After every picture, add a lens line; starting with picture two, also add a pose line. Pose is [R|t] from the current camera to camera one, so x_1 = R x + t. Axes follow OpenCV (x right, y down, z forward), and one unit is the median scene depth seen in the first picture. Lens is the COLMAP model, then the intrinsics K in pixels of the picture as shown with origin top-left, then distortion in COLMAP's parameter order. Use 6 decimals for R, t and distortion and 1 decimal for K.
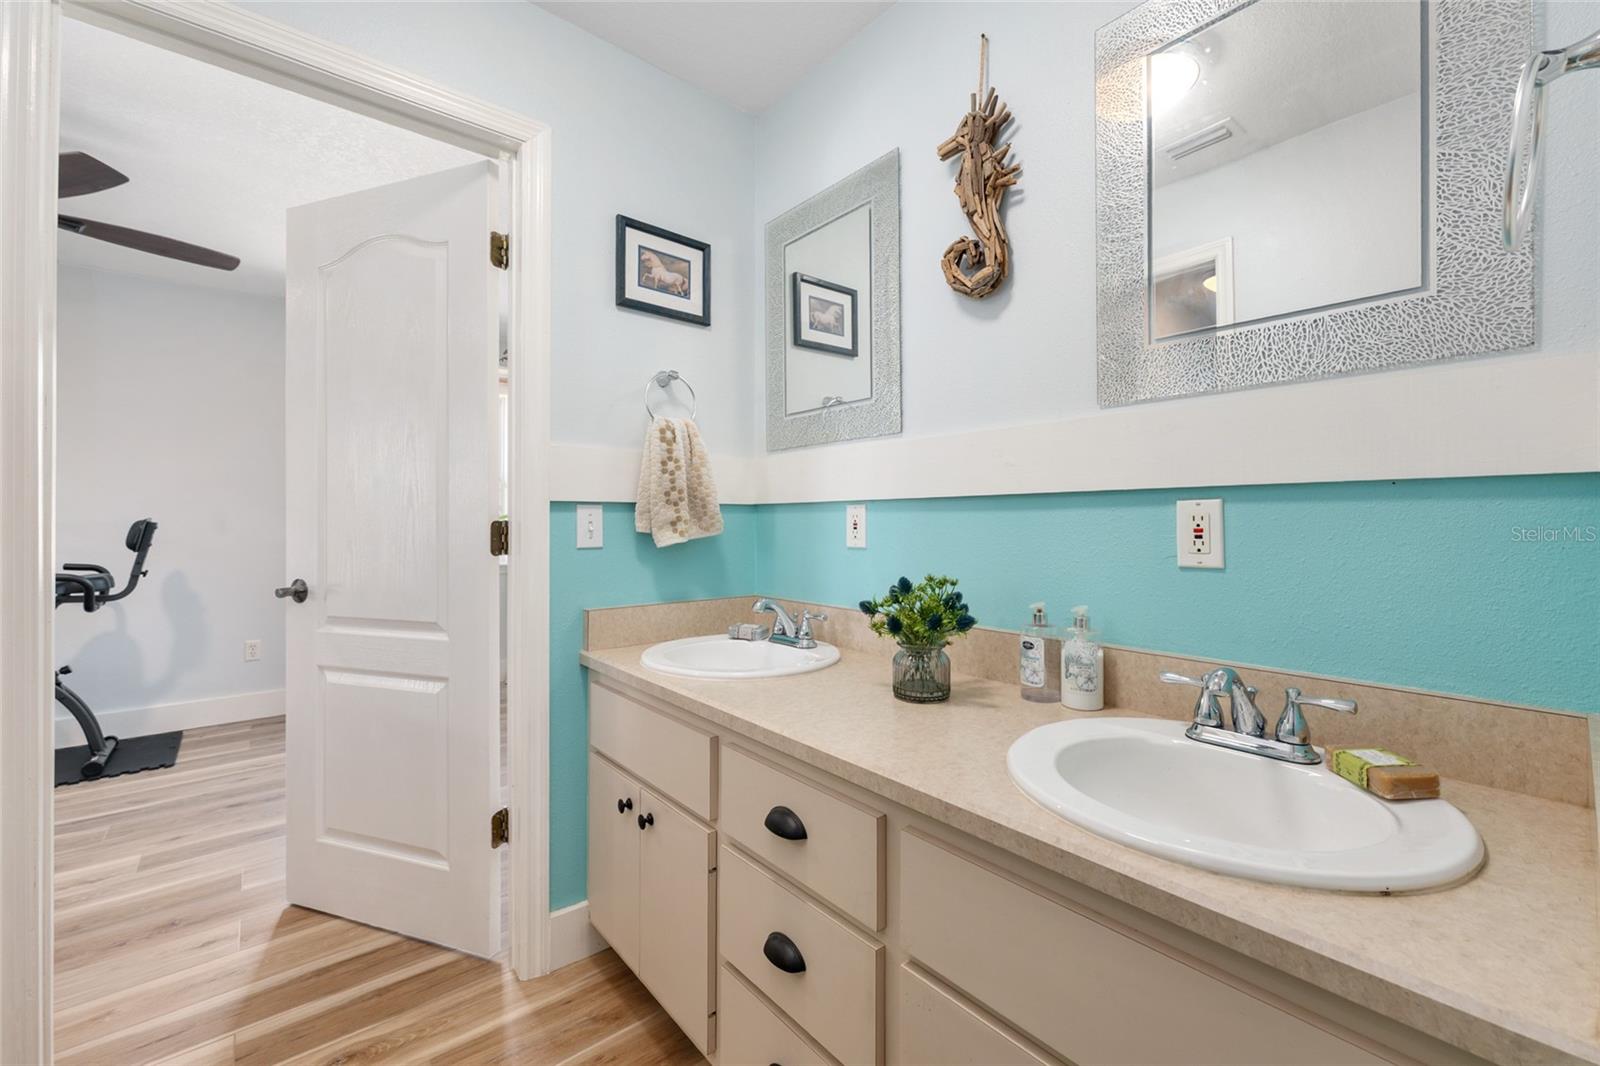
lens RADIAL K [[636.6, 0, 798.4], [0, 636.6, 525.2], [0, 0, 1]] dist [0.000135, -0.000044]
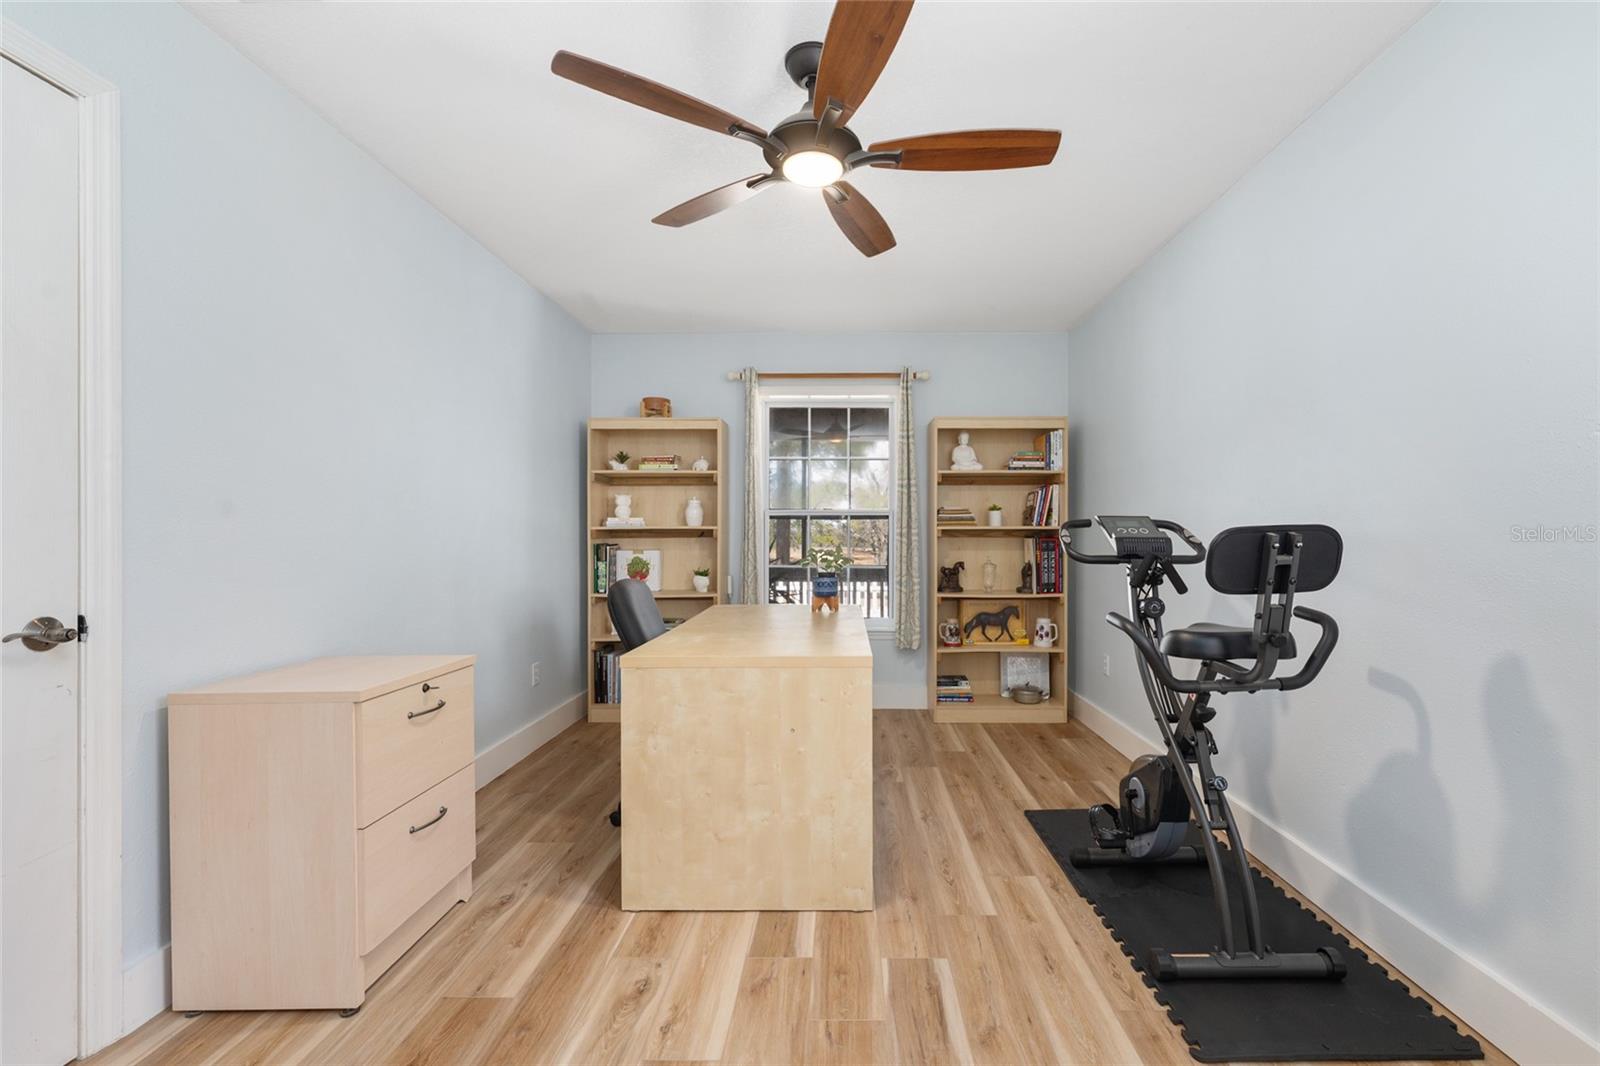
lens RADIAL K [[663.7, 0, 800.0], [0, 663.7, 533.0], [0, 0, 1]] dist [0.001880, 0.000169]
pose [[-0.646572, 0.003668, -0.762844, -0.512392], [0.005381, 0.999985, 0.000247, -0.013439], [0.762834, -0.003945, -0.646582, 1.333240]]
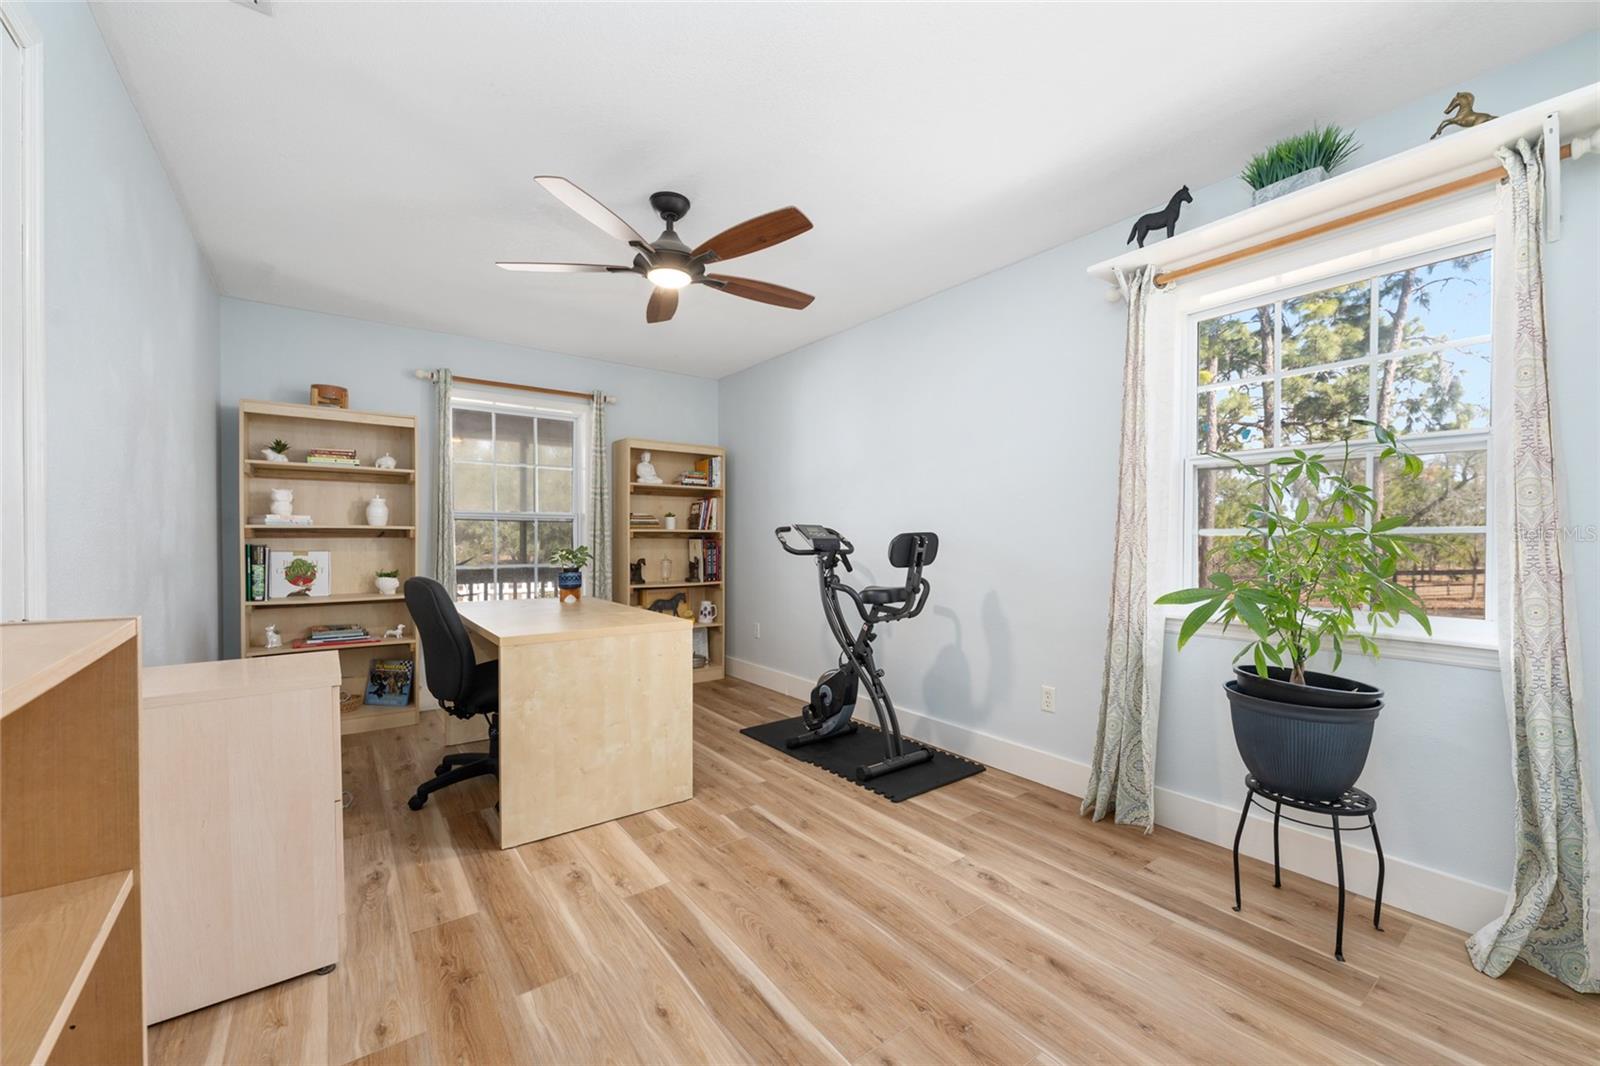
lens RADIAL K [[632.0, 0, 805.3], [0, 632.0, 533.1], [0, 0, 1]] dist [0.001312, 0.000110]
pose [[-0.055656, -0.001455, -0.998449, -0.067991], [-0.002917, 0.999995, -0.001294, -0.015252], [0.998446, 0.002841, -0.055660, 1.120637]]
